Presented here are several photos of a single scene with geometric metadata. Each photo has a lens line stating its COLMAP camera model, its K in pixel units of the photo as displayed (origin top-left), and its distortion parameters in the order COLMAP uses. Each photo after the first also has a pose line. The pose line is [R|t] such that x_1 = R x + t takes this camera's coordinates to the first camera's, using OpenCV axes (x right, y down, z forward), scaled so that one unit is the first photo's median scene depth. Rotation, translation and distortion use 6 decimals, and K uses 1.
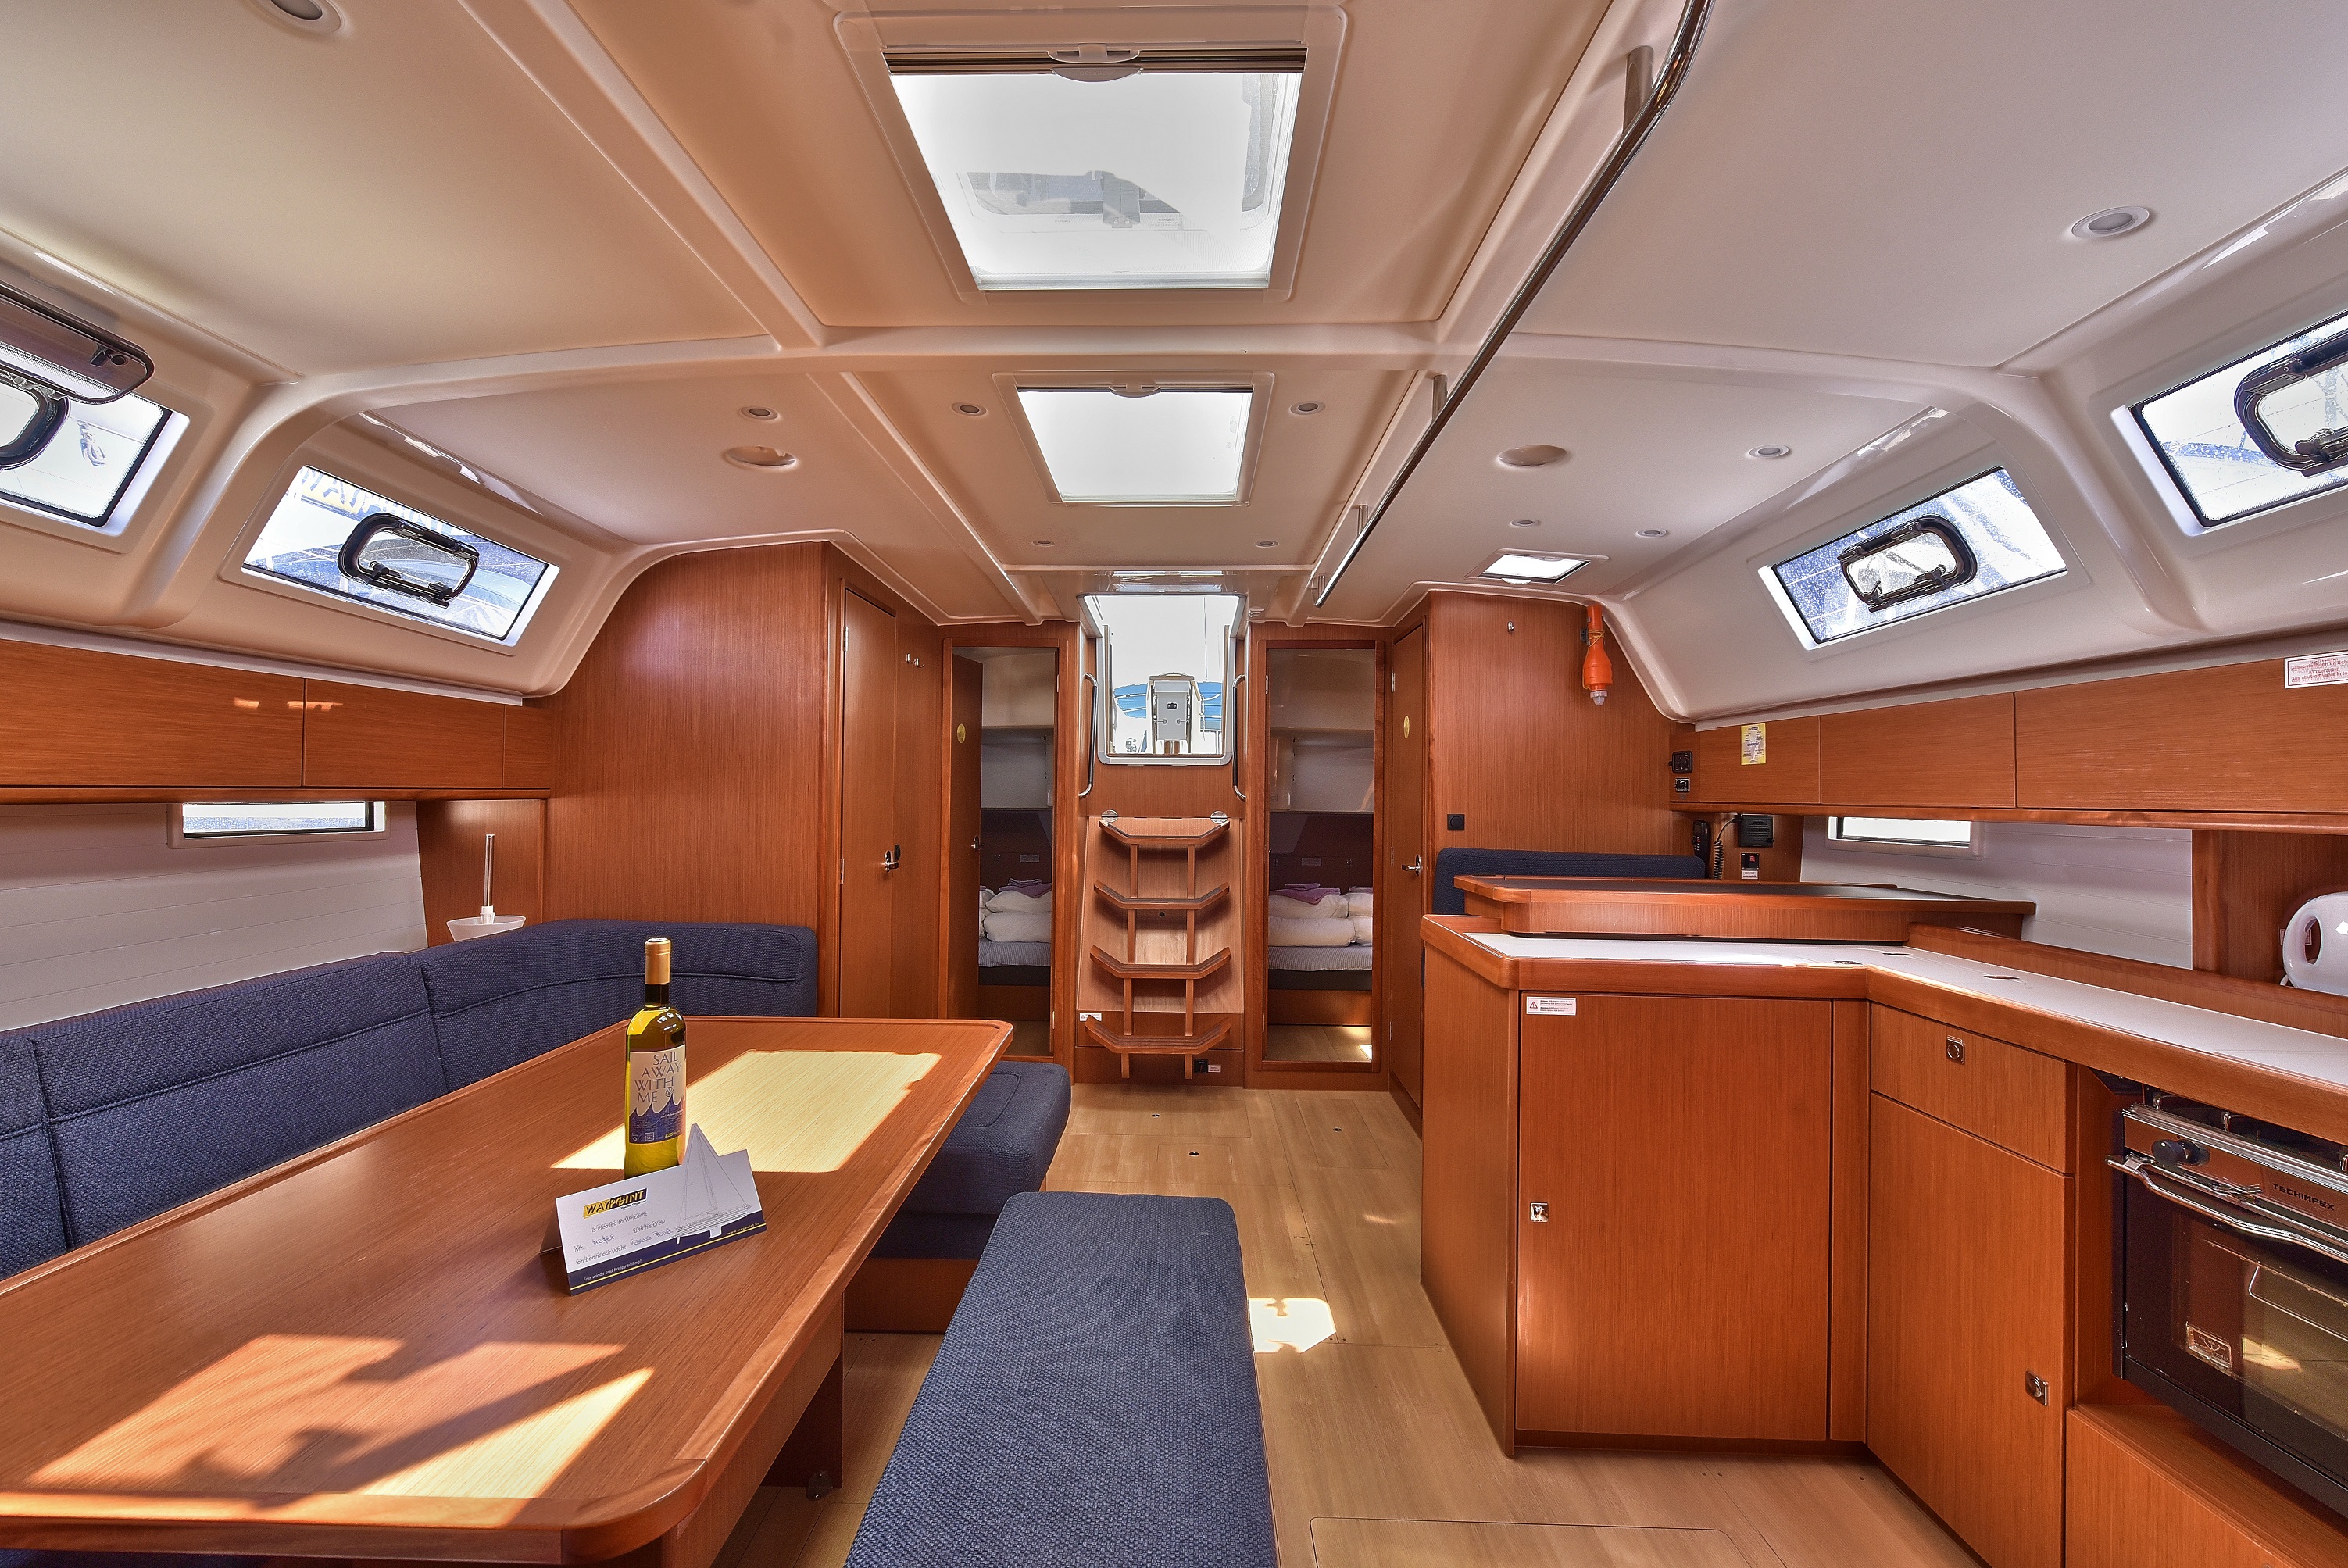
lens RADIAL K [[913.3, 0, 1168.4], [0, 913.3, 798.8], [0, 0, 1]] dist [0.000188, -0.000046]
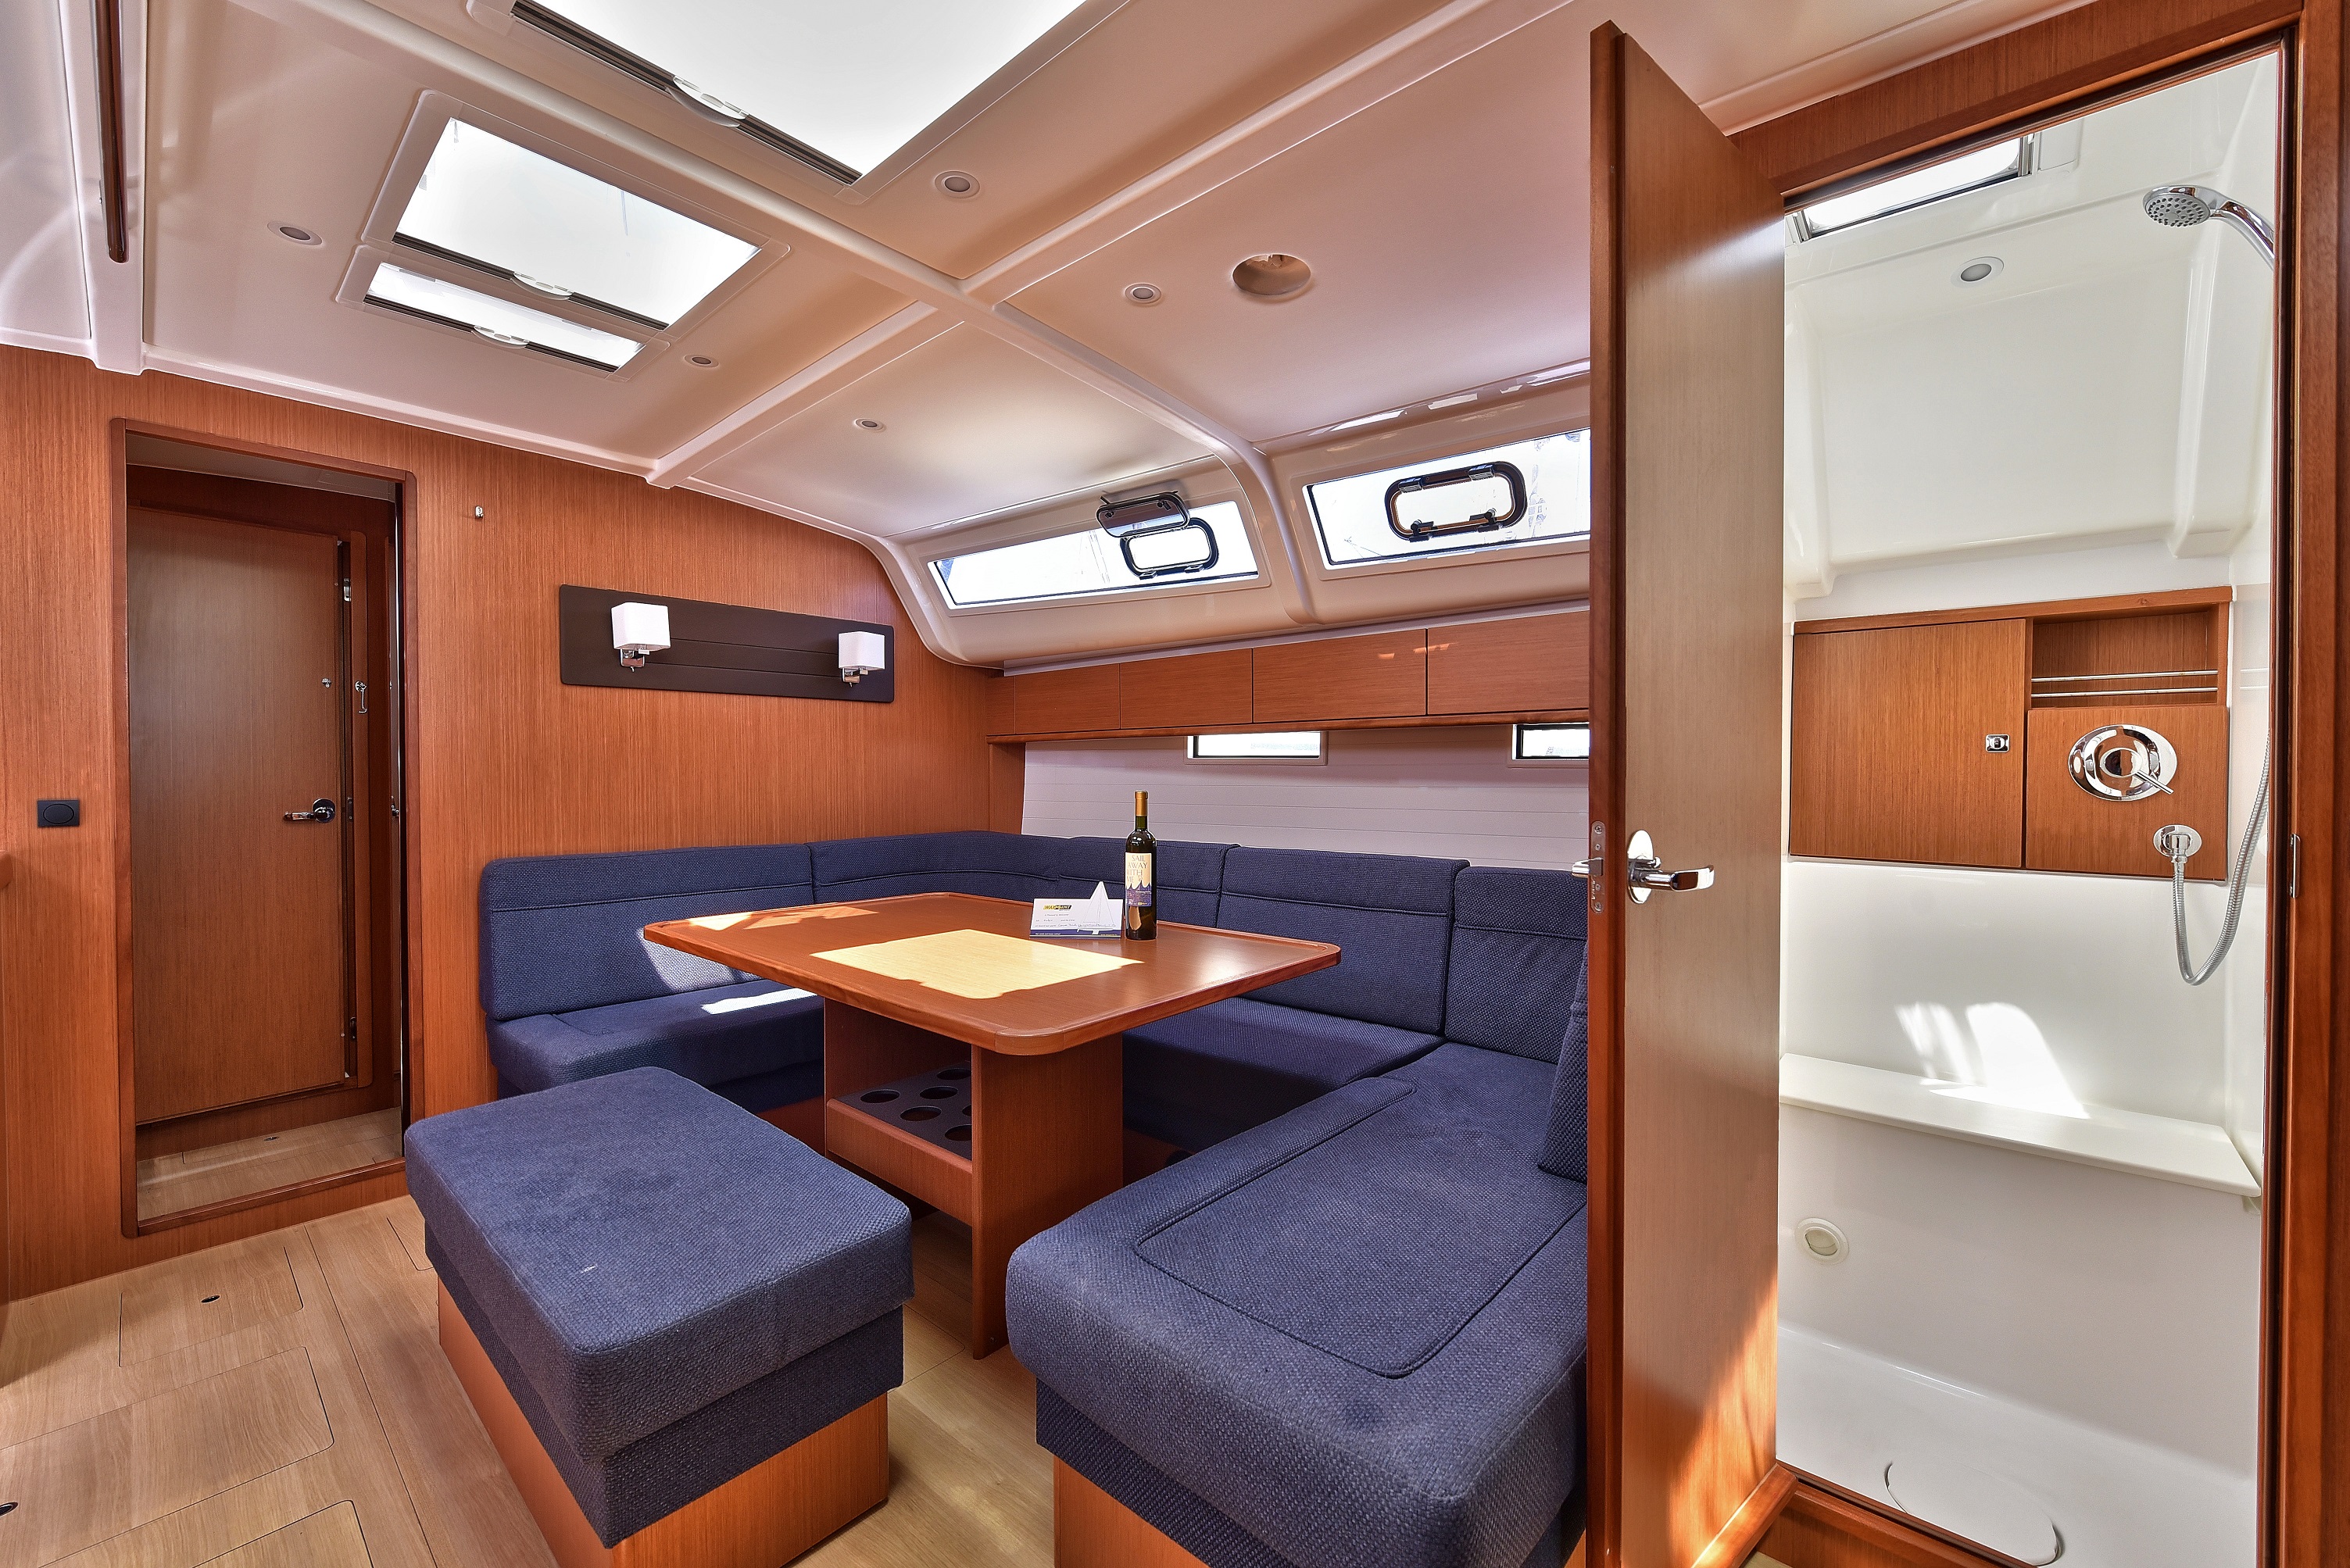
lens RADIAL K [[928.7, 0, 1171.5], [0, 928.7, 782.2], [0, 0, 1]] dist [0.001046, -0.000695]
pose [[-0.648276, 0.002671, -0.761401, 0.128284], [-0.007232, 0.999927, 0.009666, 0.035350], [0.761371, 0.011772, -0.648209, 0.786558]]
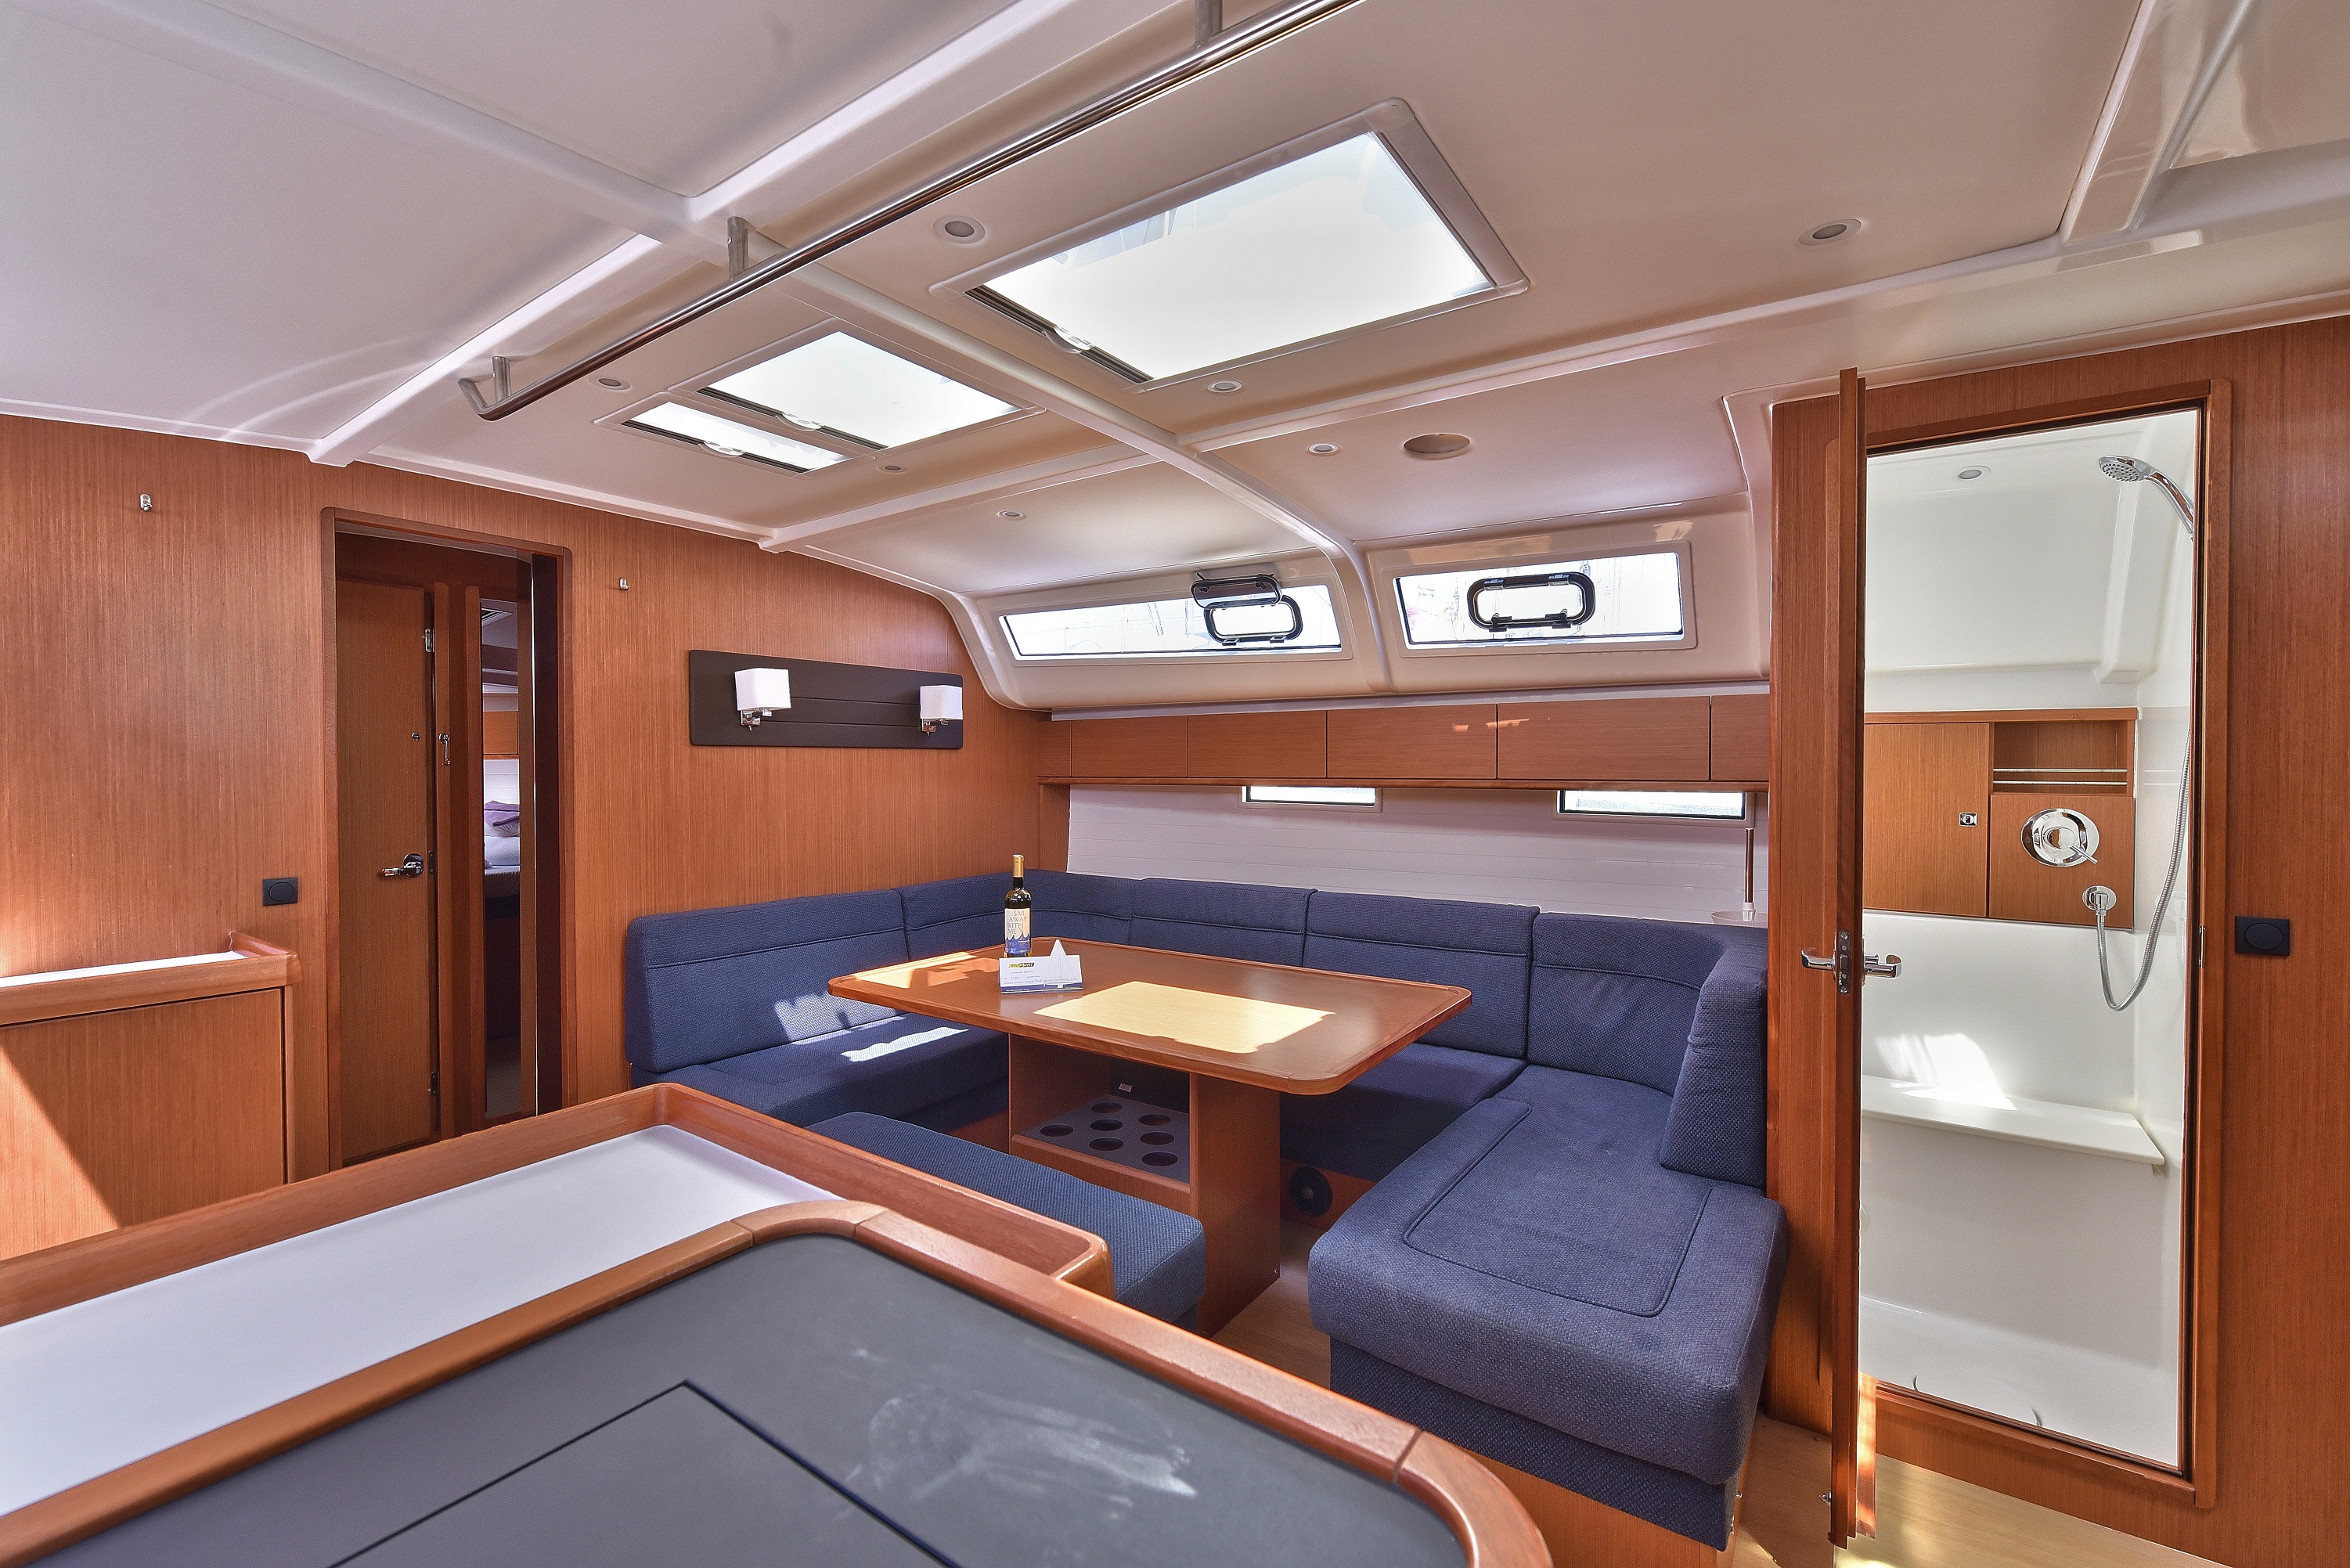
lens RADIAL K [[985.9, 0, 1173.9], [0, 985.9, 776.0], [0, 0, 1]] dist [0.001845, 0.000001]
pose [[-0.558244, 0.001542, -0.829676, 0.319631], [-0.007771, 0.999945, 0.007087, -0.012400], [0.829641, 0.010404, -0.558201, 0.728057]]
